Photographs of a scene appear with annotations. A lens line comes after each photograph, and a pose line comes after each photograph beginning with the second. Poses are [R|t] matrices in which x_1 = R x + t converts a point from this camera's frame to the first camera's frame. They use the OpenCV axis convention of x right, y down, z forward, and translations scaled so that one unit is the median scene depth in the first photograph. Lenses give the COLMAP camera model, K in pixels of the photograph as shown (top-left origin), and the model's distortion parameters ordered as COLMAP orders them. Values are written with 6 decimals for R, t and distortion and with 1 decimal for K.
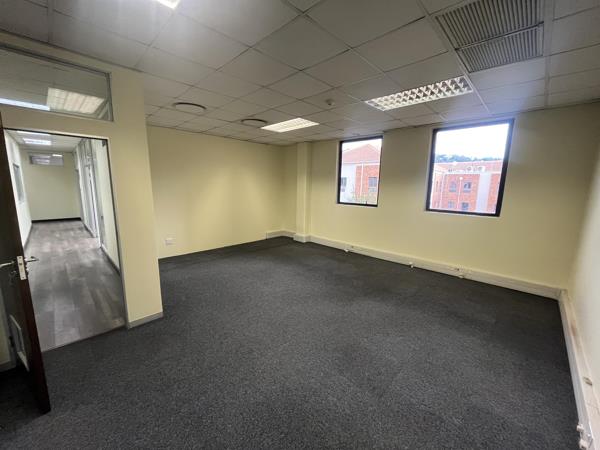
lens RADIAL K [[241.7, 0, 294.2], [0, 241.7, 224.0], [0, 0, 1]] dist [0.003299, 0.000425]
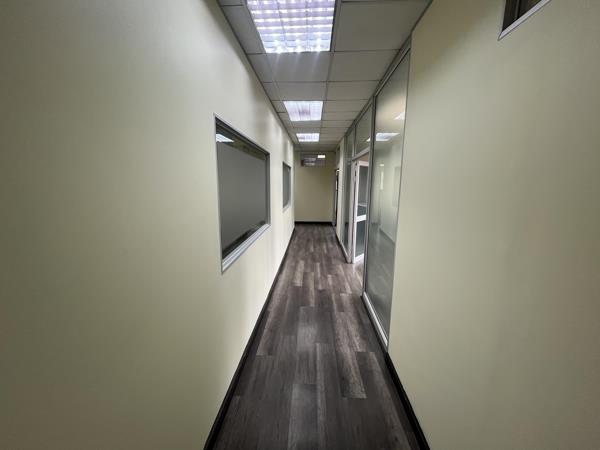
lens RADIAL K [[241.7, 0, 299.9], [0, 241.7, 223.2], [0, 0, 1]] dist [0.003299, 0.000425]
pose [[0.672398, 0.111915, -0.731680, -0.376083], [-0.112320, 0.992484, 0.048587, -0.069907], [0.731618, 0.049512, 0.679914, 0.371703]]
